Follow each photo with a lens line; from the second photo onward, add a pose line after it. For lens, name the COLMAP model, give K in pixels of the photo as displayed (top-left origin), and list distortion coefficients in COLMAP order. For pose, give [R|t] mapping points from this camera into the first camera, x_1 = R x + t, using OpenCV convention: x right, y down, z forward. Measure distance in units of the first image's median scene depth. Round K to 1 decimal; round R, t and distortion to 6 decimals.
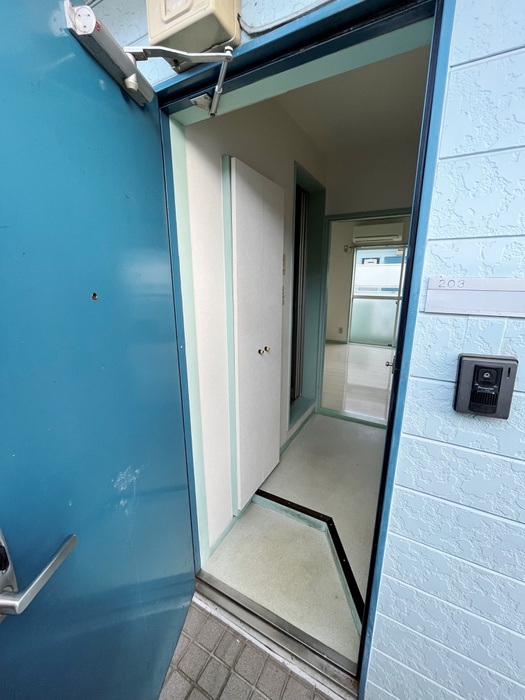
lens RADIAL K [[286.0, 0, 262.2], [0, 286.0, 347.7], [0, 0, 1]] dist [-0.002386, -0.000835]
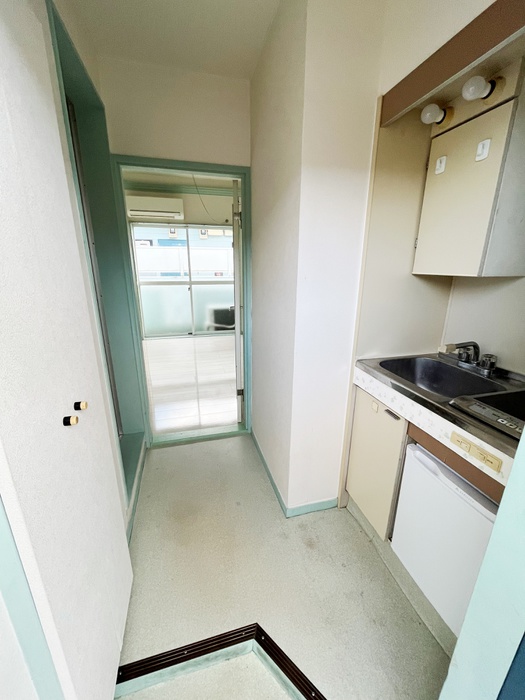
lens RADIAL K [[286.0, 0, 263.1], [0, 286.0, 352.7], [0, 0, 1]] dist [-0.002386, -0.000835]
pose [[0.724190, -0.195457, 0.661321, -0.018103], [0.152891, 0.980633, 0.122406, -0.028845], [-0.672439, 0.012464, 0.740048, 0.155582]]
